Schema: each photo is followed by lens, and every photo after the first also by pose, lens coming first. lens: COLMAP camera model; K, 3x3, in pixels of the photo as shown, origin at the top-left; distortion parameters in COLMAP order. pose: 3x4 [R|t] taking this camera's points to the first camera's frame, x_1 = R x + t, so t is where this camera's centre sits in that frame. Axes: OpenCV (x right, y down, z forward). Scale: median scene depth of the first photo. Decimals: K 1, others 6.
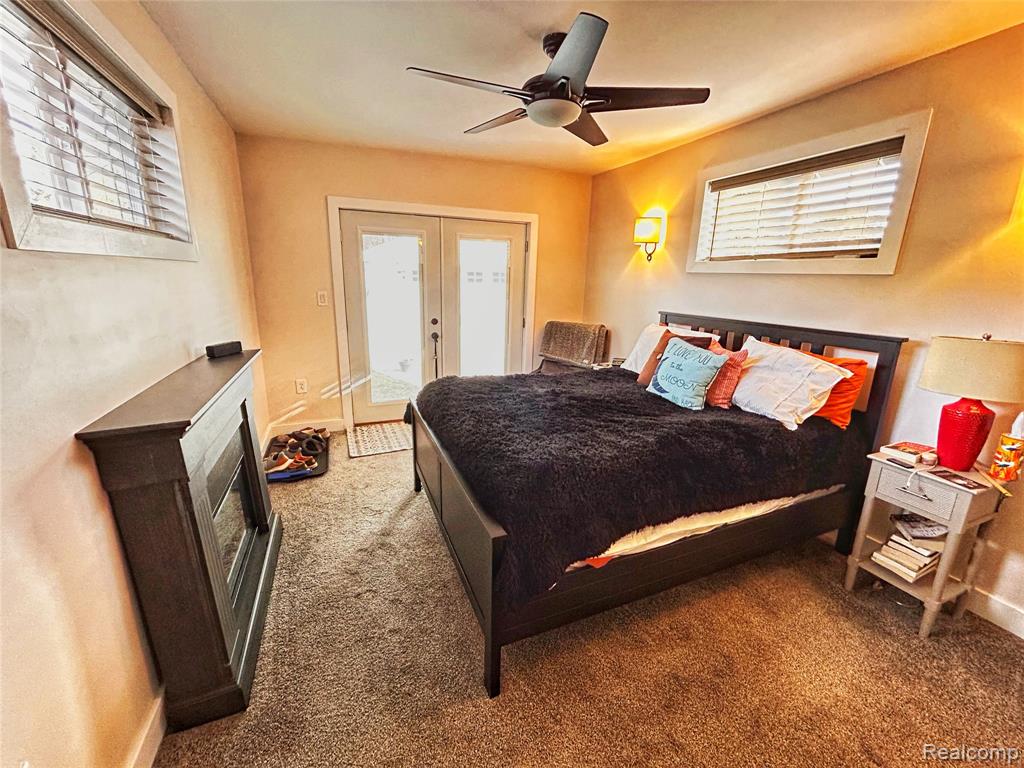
lens RADIAL K [[414.8, 0, 512.7], [0, 414.8, 378.2], [0, 0, 1]] dist [0.001676, 0.000241]
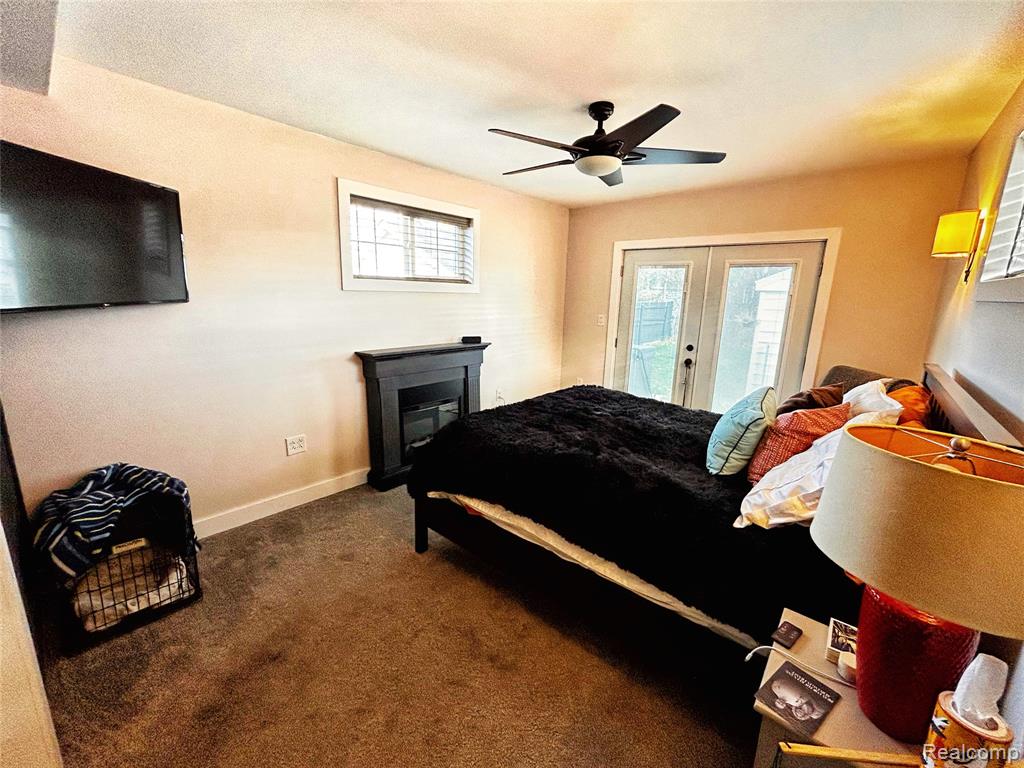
lens RADIAL K [[407.4, 0, 525.0], [0, 407.4, 383.4], [0, 0, 1]] dist [-0.009599, 0.000166]
pose [[0.456482, 0.170743, -0.873196, 1.127607], [-0.226135, 0.971451, 0.071739, -0.069035], [0.860516, 0.164713, 0.482061, 0.380202]]
